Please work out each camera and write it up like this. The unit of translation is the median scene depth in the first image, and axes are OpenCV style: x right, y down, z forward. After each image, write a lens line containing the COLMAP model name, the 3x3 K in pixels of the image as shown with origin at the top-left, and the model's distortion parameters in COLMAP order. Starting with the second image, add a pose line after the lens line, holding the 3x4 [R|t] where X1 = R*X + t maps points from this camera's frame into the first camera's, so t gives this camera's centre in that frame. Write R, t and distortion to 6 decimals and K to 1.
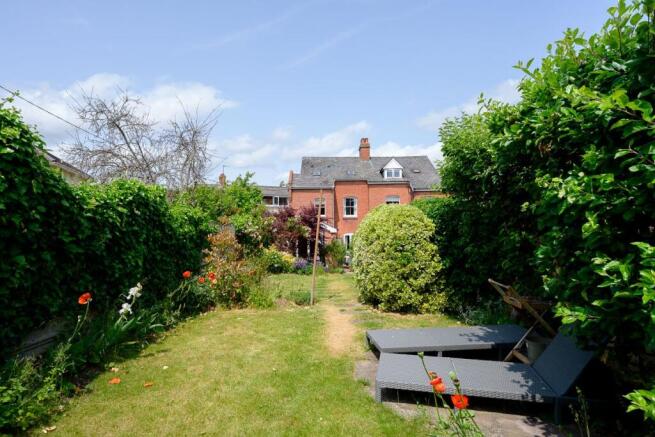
lens RADIAL K [[359.0, 0, 328.4], [0, 359.0, 220.5], [0, 0, 1]] dist [0.000420, 0.000016]
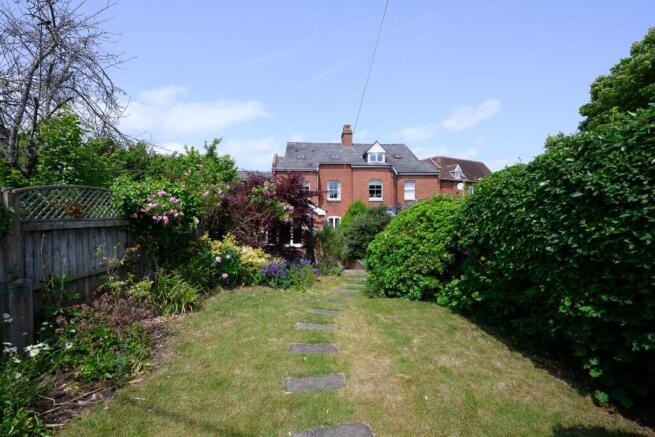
lens RADIAL K [[255.2, 0, 324.8], [0, 255.2, 217.0], [0, 0, 1]] dist [-0.000663, -0.000046]
pose [[0.997818, 0.008390, 0.065490, -0.012006], [-0.010912, 0.999209, 0.038249, 0.010728], [-0.065117, -0.038881, 0.997120, 0.282823]]
